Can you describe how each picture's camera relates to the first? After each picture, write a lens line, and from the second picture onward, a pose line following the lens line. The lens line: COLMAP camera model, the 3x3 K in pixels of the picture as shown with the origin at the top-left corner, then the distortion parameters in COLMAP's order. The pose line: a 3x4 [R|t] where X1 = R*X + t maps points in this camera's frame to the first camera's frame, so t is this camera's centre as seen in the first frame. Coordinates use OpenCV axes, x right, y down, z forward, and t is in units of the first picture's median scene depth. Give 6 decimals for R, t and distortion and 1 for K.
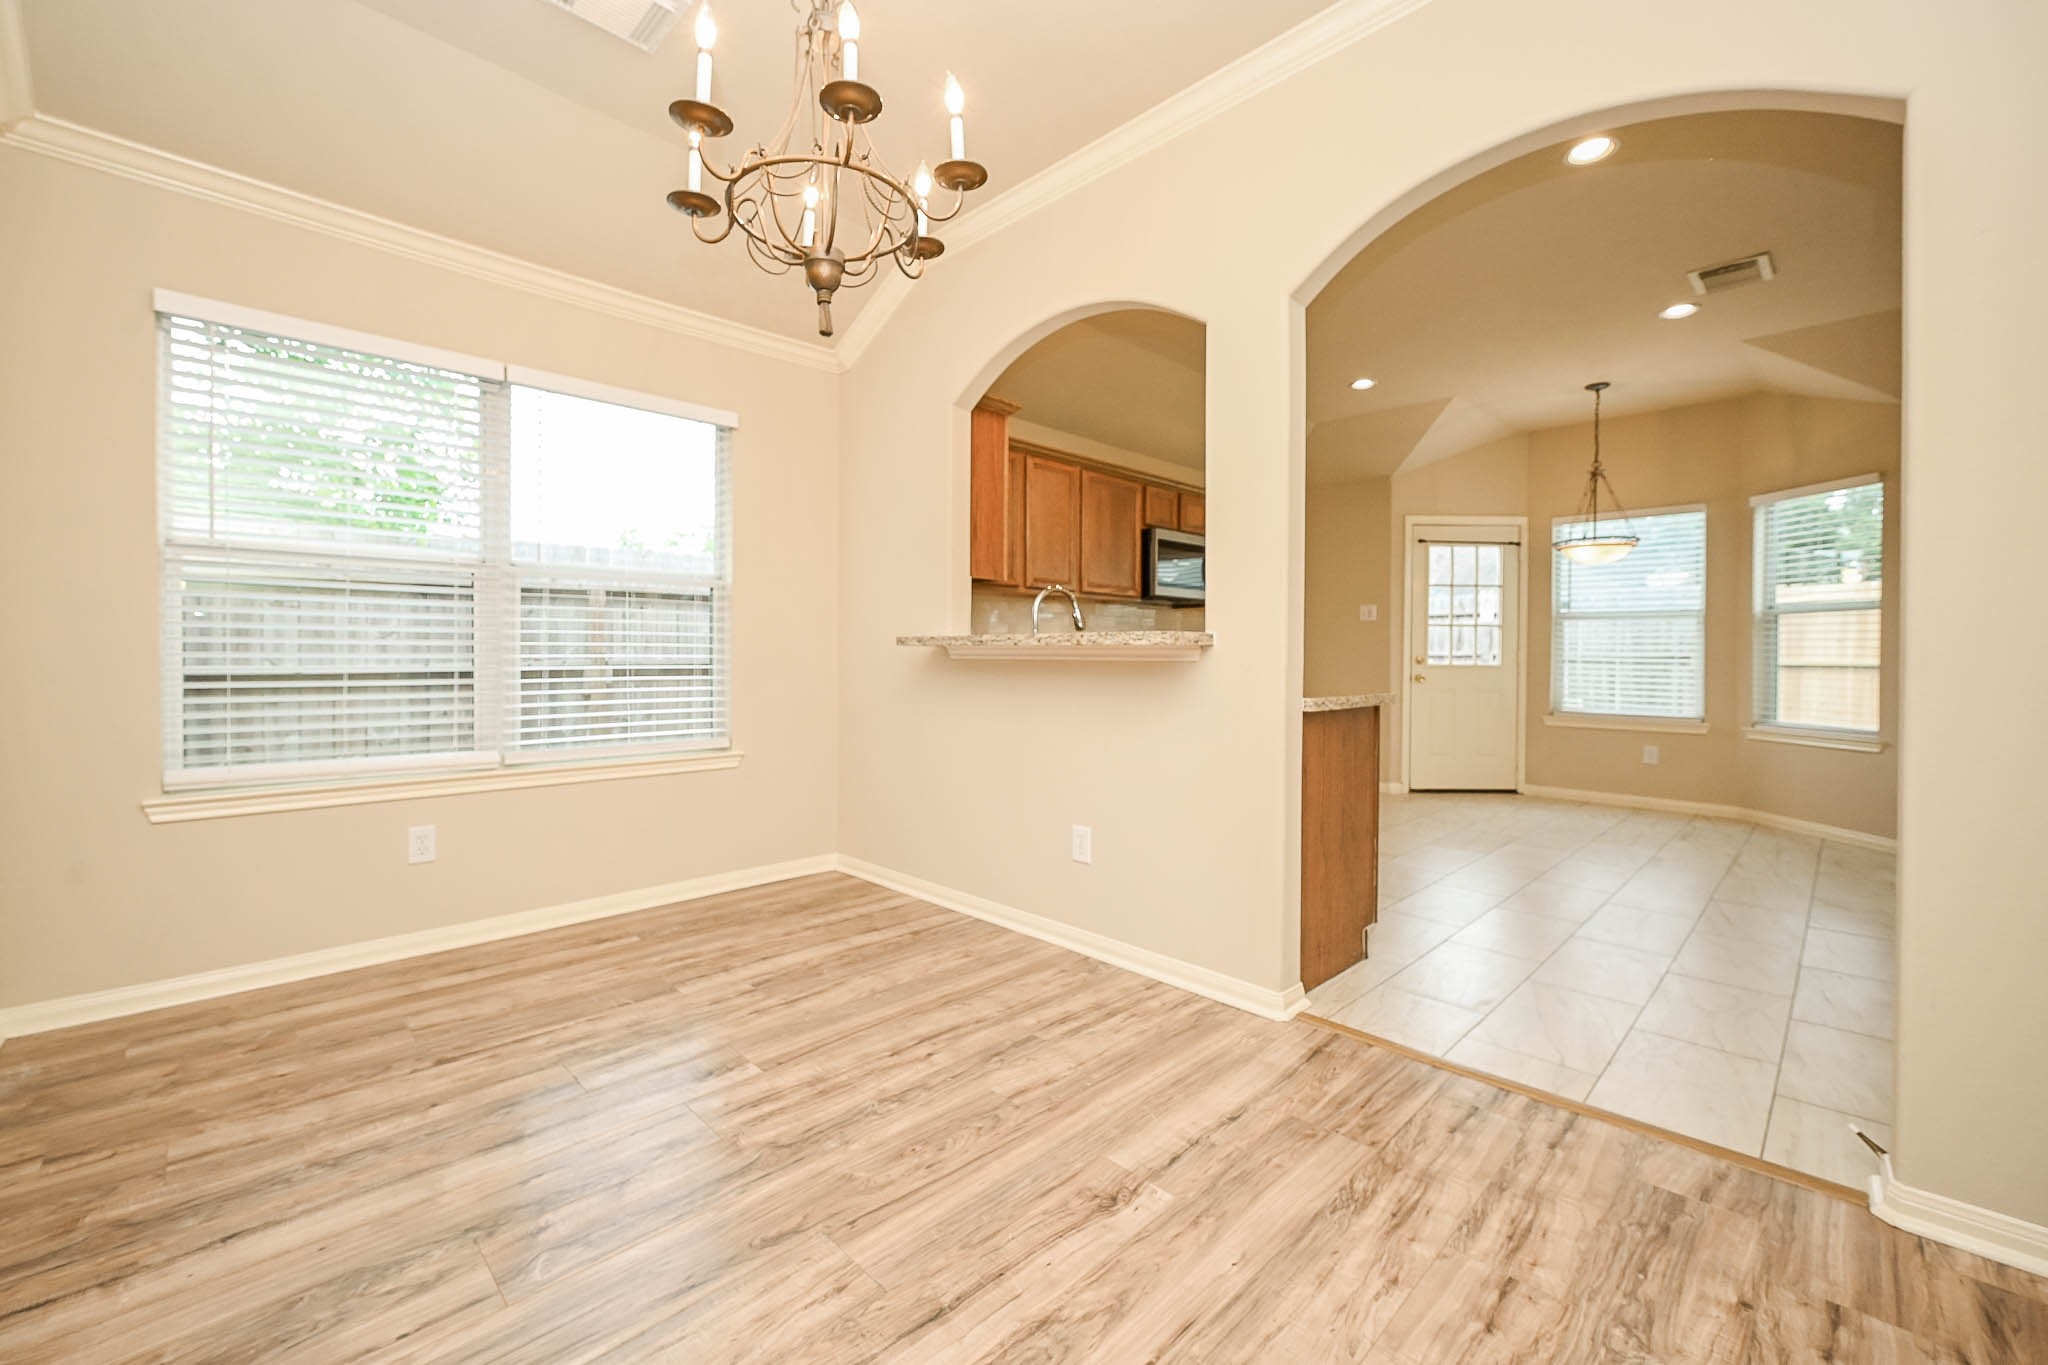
lens RADIAL K [[832.6, 0, 984.4], [0, 832.6, 653.3], [0, 0, 1]] dist [-0.000884, 0.000028]
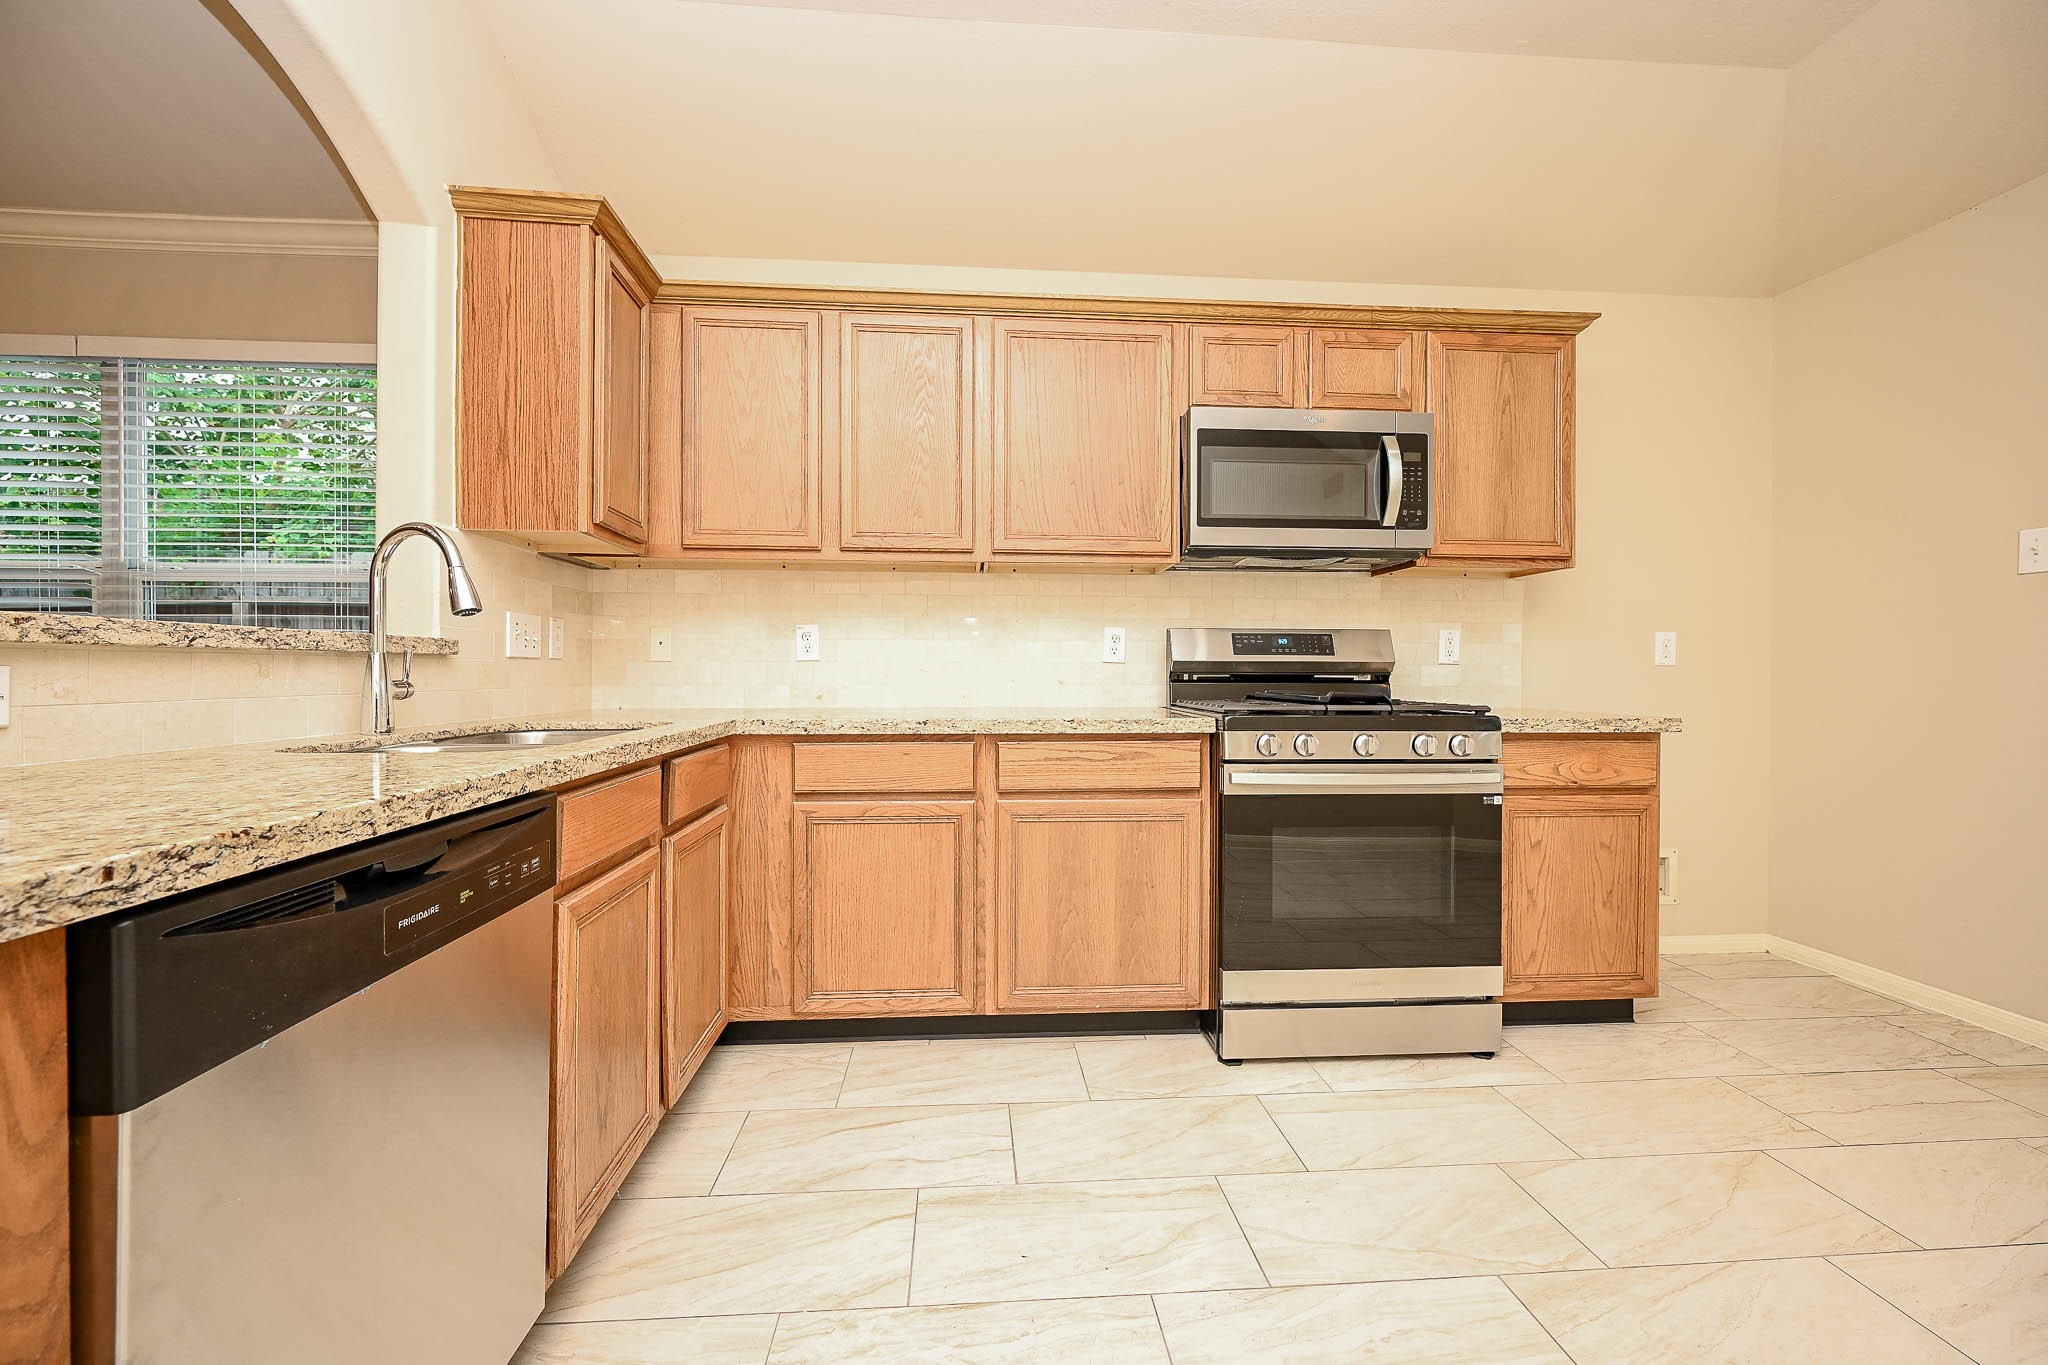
lens RADIAL K [[811.0, 0, 1025.4], [0, 811.0, 675.4], [0, 0, 1]] dist [0.000407, 0.000108]
pose [[0.777489, 0.000819, -0.628896, 0.364566], [0.003269, 0.999980, 0.005343, 0.002289], [0.628888, -0.006210, 0.777471, 0.485689]]
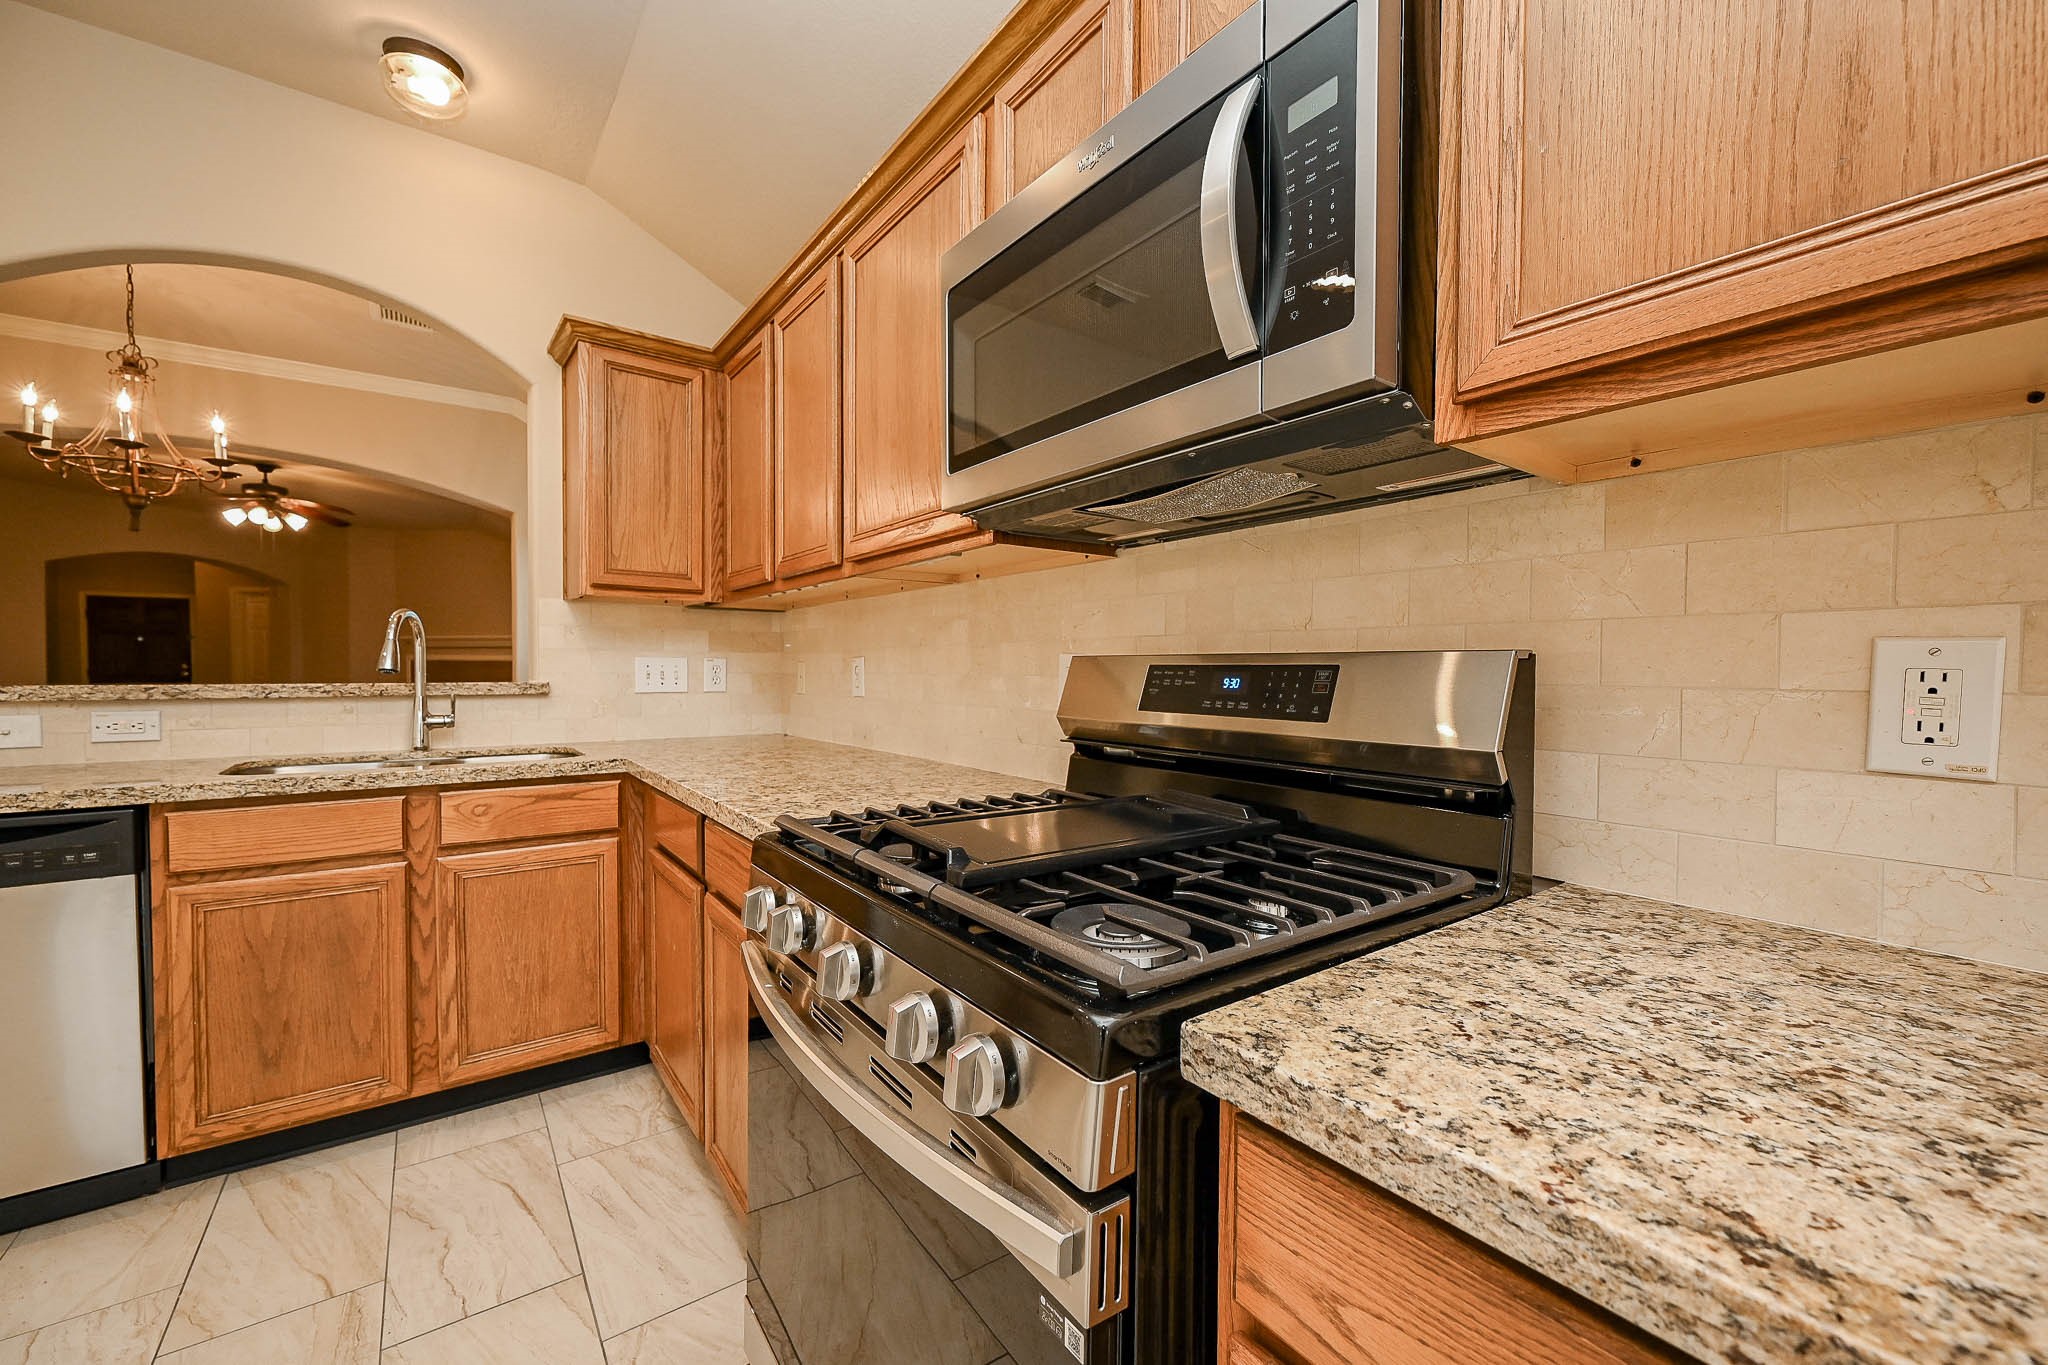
lens RADIAL K [[820.7, 0, 1024.0], [0, 820.7, 682.5], [0, 0, 1]] dist [-0.000136, 0.000026]
pose [[-0.128774, 0.011889, -0.991603, 0.392461], [-0.000648, 0.999927, 0.012073, -0.014996], [0.991674, 0.002198, -0.128757, 0.874546]]
